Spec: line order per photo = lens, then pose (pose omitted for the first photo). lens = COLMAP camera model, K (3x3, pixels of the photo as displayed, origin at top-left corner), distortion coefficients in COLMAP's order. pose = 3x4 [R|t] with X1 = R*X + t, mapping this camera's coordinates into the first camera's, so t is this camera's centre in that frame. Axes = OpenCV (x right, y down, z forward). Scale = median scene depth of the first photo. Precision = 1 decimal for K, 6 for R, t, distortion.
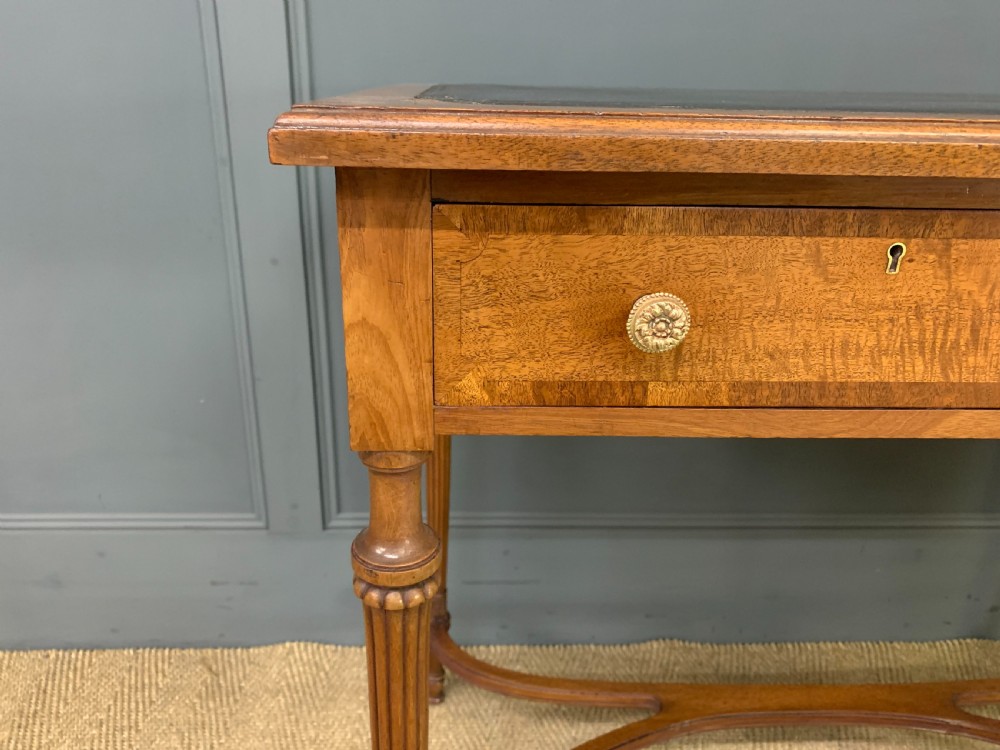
lens RADIAL K [[763.6, 0, 492.3], [0, 763.6, 368.0], [0, 0, 1]] dist [0.027778, -0.013434]
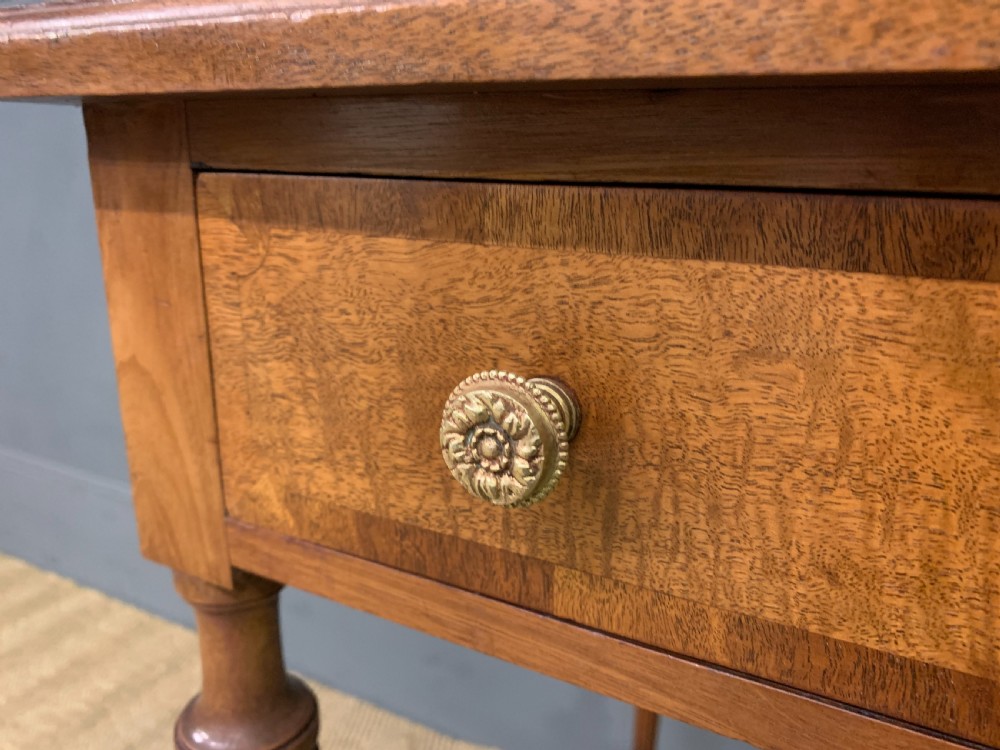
lens RADIAL K [[786.6, 0, 506.8], [0, 786.6, 382.3], [0, 0, 1]] dist [-0.006065, 0.012659]
pose [[0.863590, 0.133389, -0.486229, 0.404782], [-0.177862, 0.982968, -0.046239, -0.065538], [0.471780, 0.126414, 0.872607, 0.553912]]
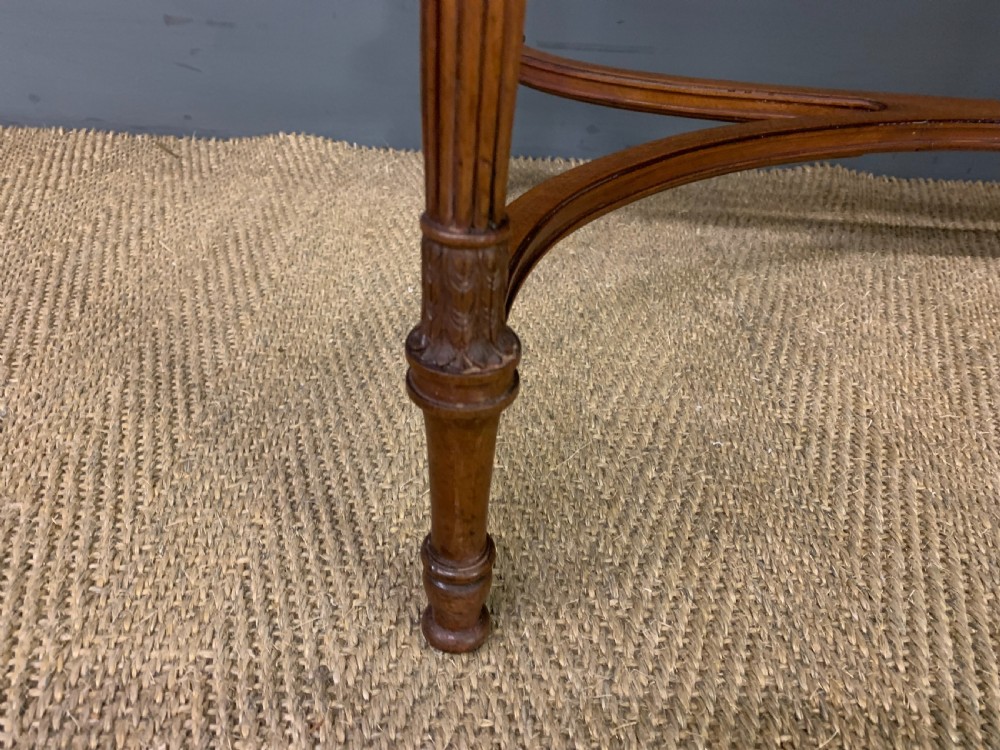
lens RADIAL K [[763.6, 0, 499.5], [0, 763.6, 375.3], [0, 0, 1]] dist [0.027778, -0.013434]
pose [[0.998014, 0.058739, -0.022755, -0.128470], [-0.051706, 0.970213, 0.236670, 1.283700], [0.035979, -0.235023, 0.971324, 0.903597]]
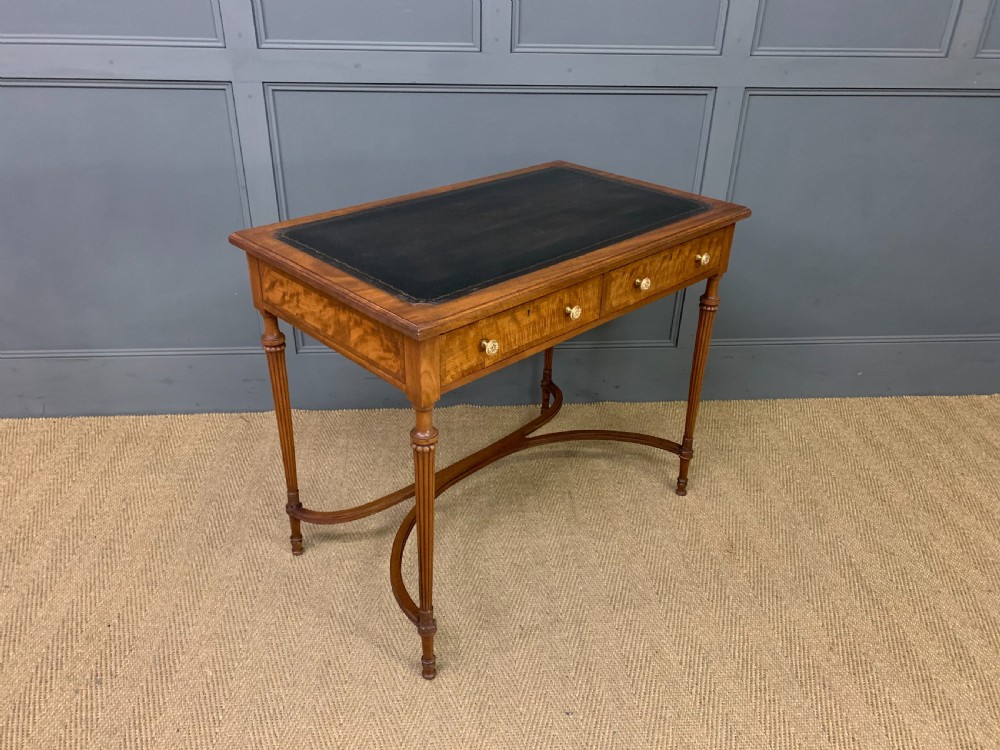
lens RADIAL K [[763.6, 0, 501.1], [0, 763.6, 375.7], [0, 0, 1]] dist [0.027778, -0.013434]
pose [[0.998513, -0.020285, 0.050604, 0.736792], [0.012499, 0.988656, 0.149675, -0.122513], [-0.053066, -0.148820, 0.987439, -3.508837]]
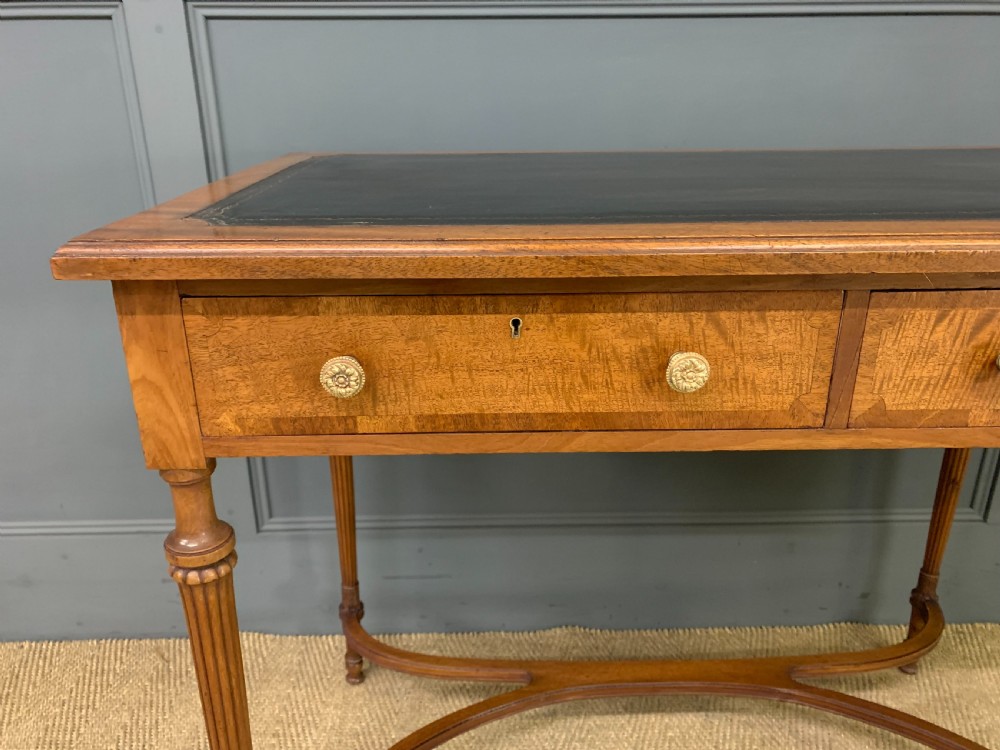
lens RADIAL K [[763.6, 0, 493.2], [0, 763.6, 373.1], [0, 0, 1]] dist [0.027778, -0.013434]
pose [[0.999540, -0.018390, -0.024134, 0.495479], [0.018387, 0.999831, -0.000326, -0.056690], [0.024136, -0.000118, 0.999709, -0.394545]]
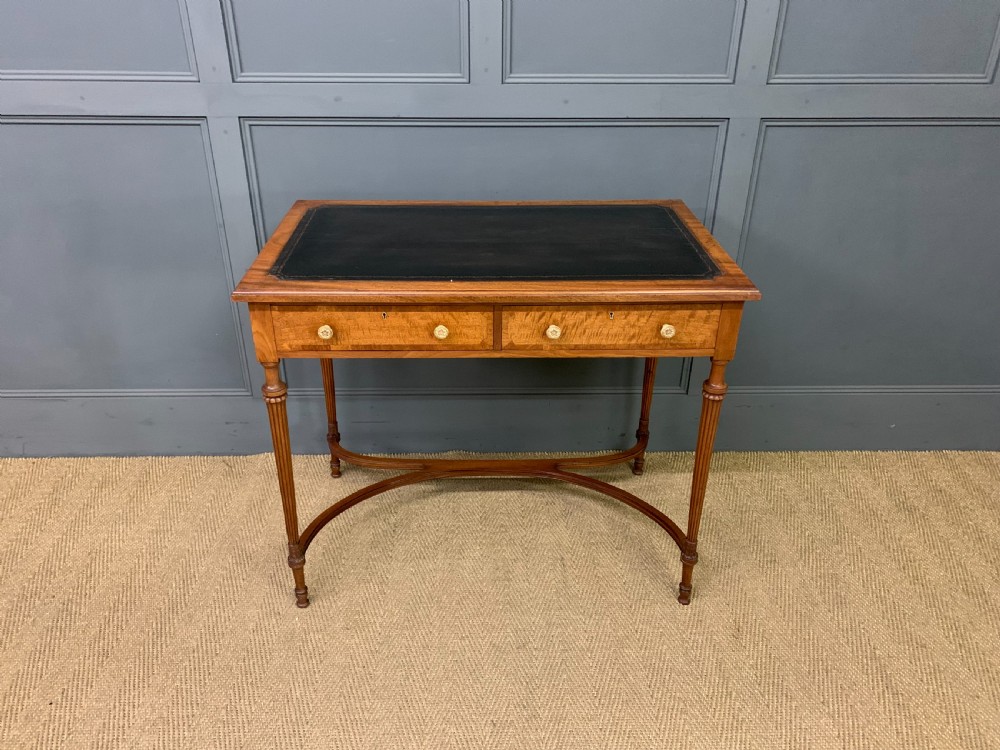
lens RADIAL K [[763.6, 0, 490.4], [0, 763.6, 369.0], [0, 0, 1]] dist [0.027778, -0.013434]
pose [[0.999919, -0.004473, -0.011893, 1.109469], [0.006033, 0.990886, 0.134570, -0.397553], [0.011182, -0.134631, 0.990833, -3.035378]]
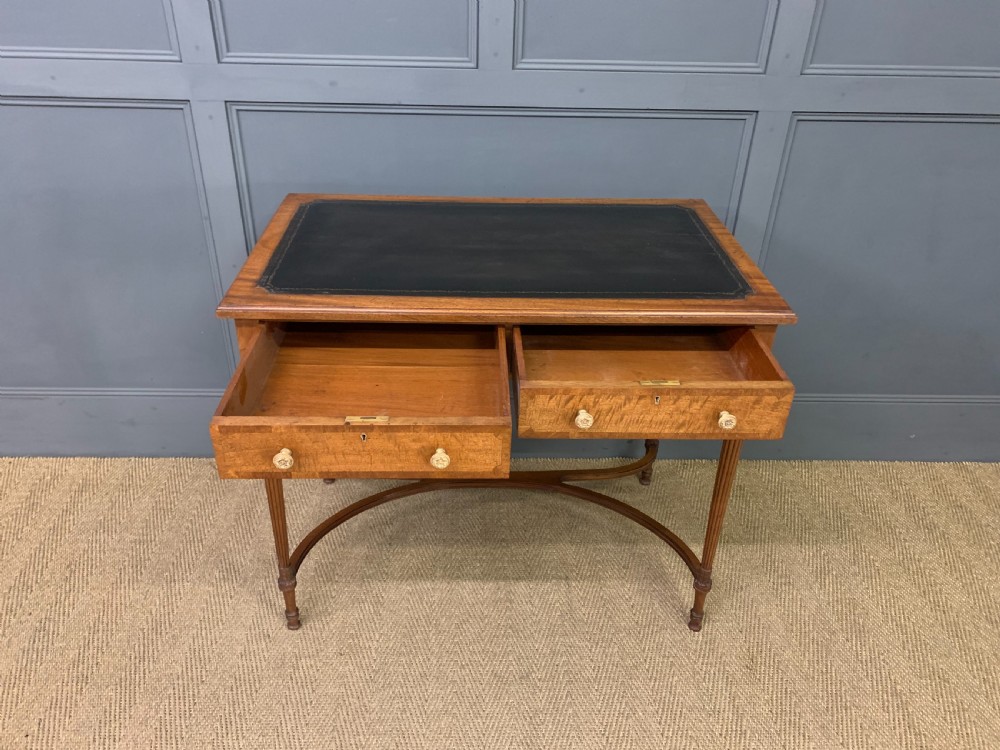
lens RADIAL K [[763.6, 0, 486.1], [0, 763.6, 377.0], [0, 0, 1]] dist [0.027778, -0.013434]
pose [[0.999928, 0.010694, -0.005377, 1.017627], [-0.009504, 0.982422, 0.186430, -0.621287], [0.007276, -0.186365, 0.982454, -2.666111]]
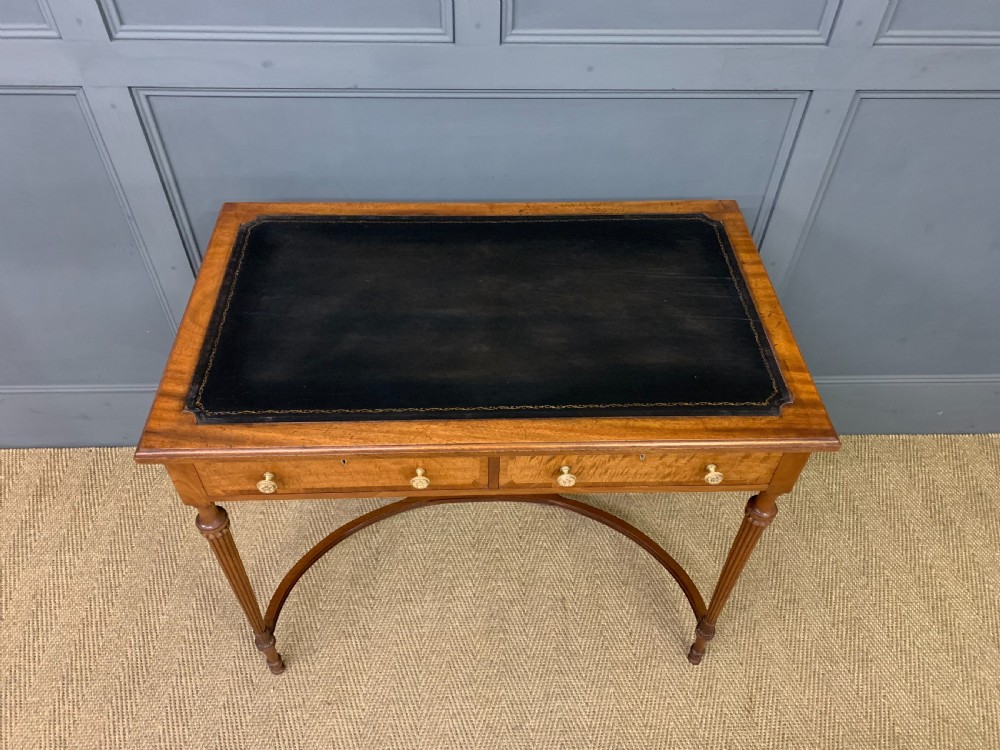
lens RADIAL K [[763.6, 0, 501.2], [0, 763.6, 377.2], [0, 0, 1]] dist [0.027778, -0.013434]
pose [[0.999940, -0.000993, 0.010884, 1.097397], [-0.003955, 0.895506, 0.445033, -1.799957], [-0.010188, -0.445049, 0.895448, -1.619561]]
